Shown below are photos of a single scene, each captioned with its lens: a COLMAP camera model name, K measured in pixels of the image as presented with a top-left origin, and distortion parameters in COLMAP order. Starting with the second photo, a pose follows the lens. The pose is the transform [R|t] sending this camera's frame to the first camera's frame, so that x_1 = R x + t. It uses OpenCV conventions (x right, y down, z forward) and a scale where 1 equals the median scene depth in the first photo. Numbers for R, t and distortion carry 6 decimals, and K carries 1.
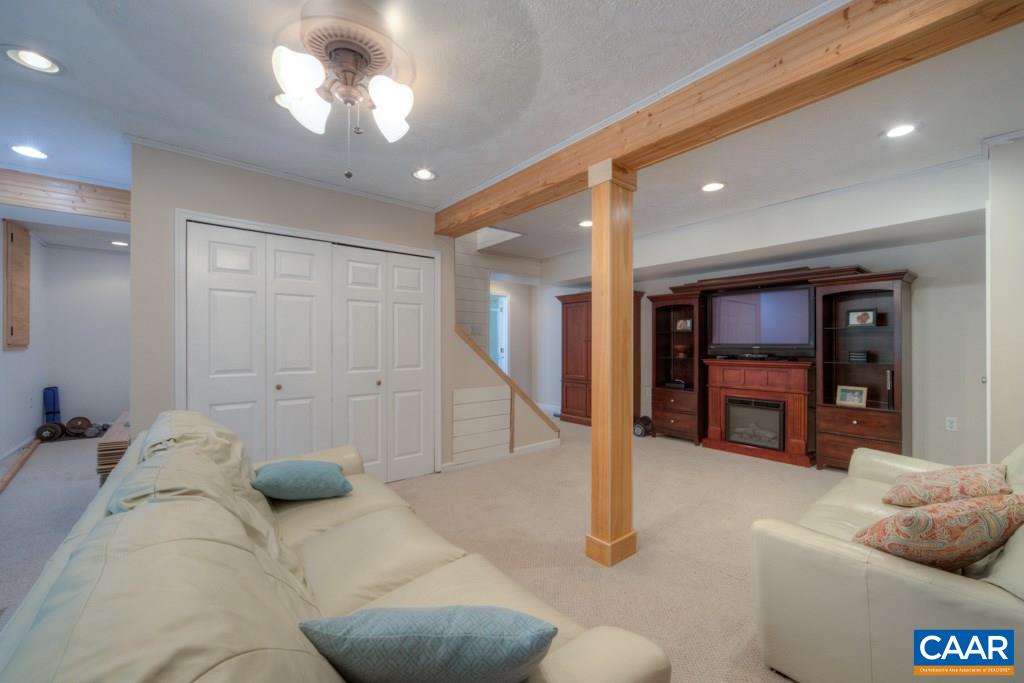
lens RADIAL K [[403.0, 0, 510.3], [0, 403.0, 344.4], [0, 0, 1]] dist [-0.016126, 0.004120]
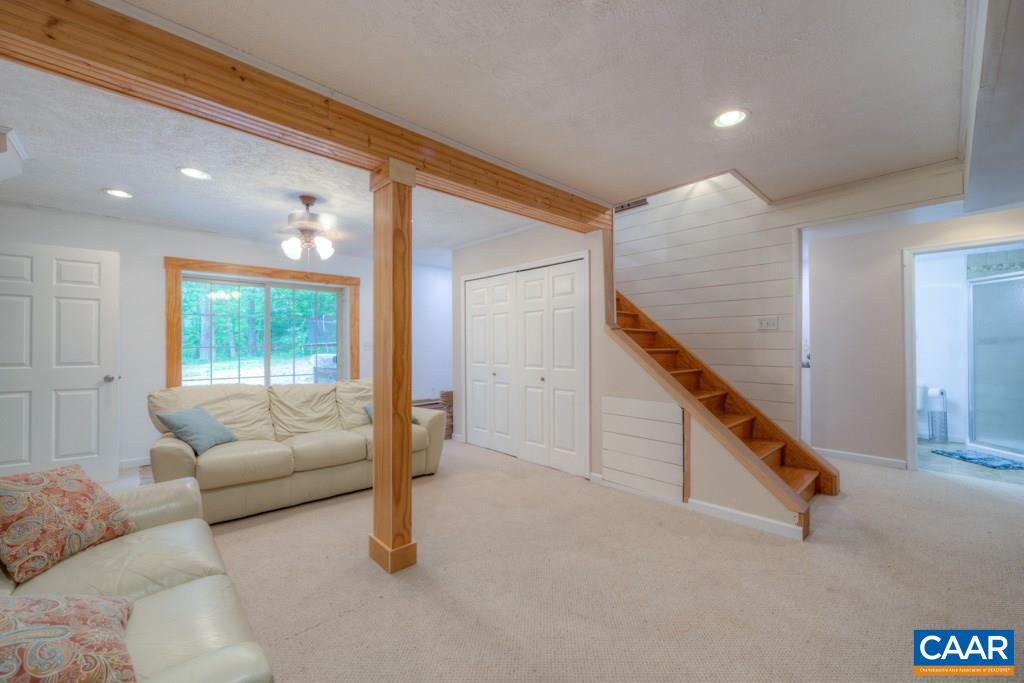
lens RADIAL K [[403.0, 0, 510.3], [0, 403.0, 344.4], [0, 0, 1]] dist [-0.016126, 0.004120]
pose [[0.061918, -0.008598, -0.998044, 0.802597], [0.004447, 0.999955, -0.008339, 0.003378], [0.998071, -0.003922, 0.061953, 0.789192]]
